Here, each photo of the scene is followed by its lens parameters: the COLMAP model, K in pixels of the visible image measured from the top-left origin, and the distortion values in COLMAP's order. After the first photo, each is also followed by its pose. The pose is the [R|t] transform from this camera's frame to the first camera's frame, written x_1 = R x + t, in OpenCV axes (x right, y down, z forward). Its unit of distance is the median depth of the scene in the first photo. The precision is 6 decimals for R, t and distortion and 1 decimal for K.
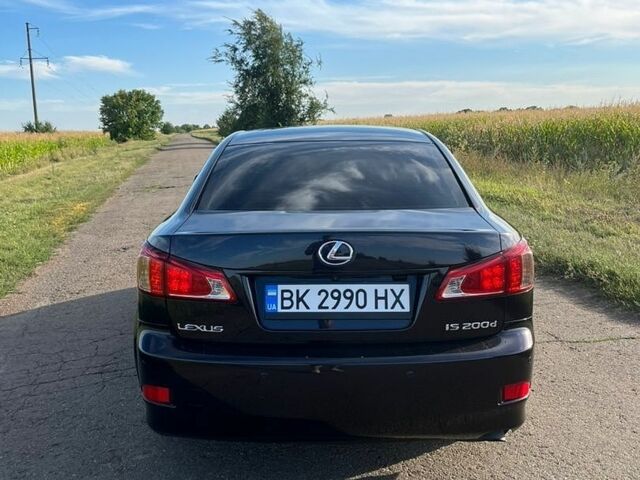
lens RADIAL K [[672.3, 0, 314.4], [0, 672.3, 235.7], [0, 0, 1]] dist [0.053112, 0.000000]
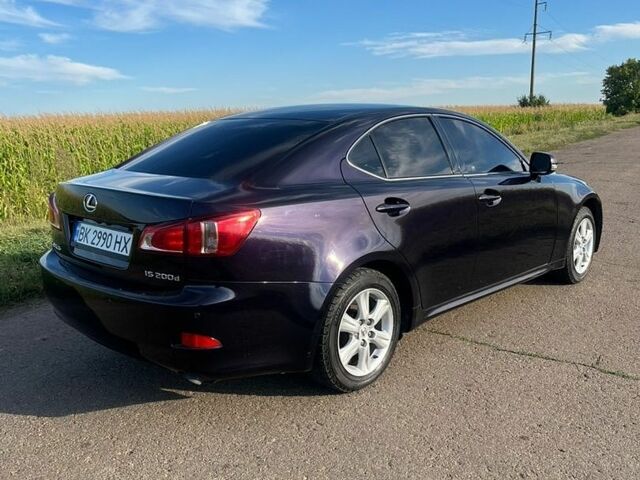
lens RADIAL K [[672.3, 0, 316.9], [0, 672.3, 240.1], [0, 0, 1]] dist [0.053112, 0.000000]
pose [[0.739480, 0.134930, -0.659518, 1.222042], [-0.105061, 0.990834, 0.084915, -0.060233], [0.664930, 0.006497, 0.746877, 0.291714]]
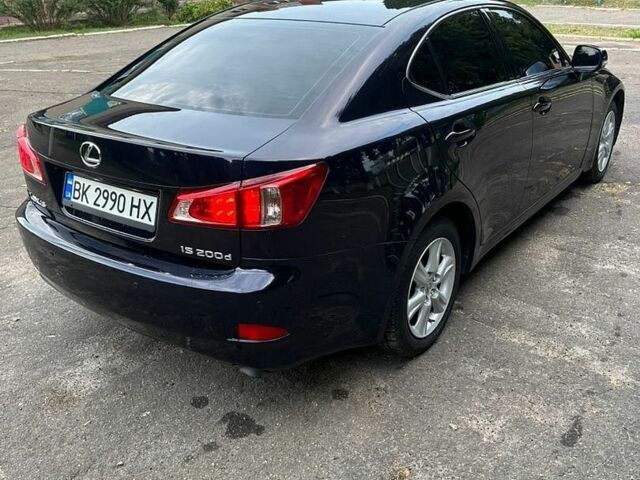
lens RADIAL K [[672.3, 0, 320.8], [0, 672.3, 245.5], [0, 0, 1]] dist [0.053112, 0.000000]
pose [[0.819929, 0.222140, -0.527609, 0.859167], [-0.077552, 0.956248, 0.282090, -0.153815], [0.567189, -0.190377, 0.801283, 0.346060]]
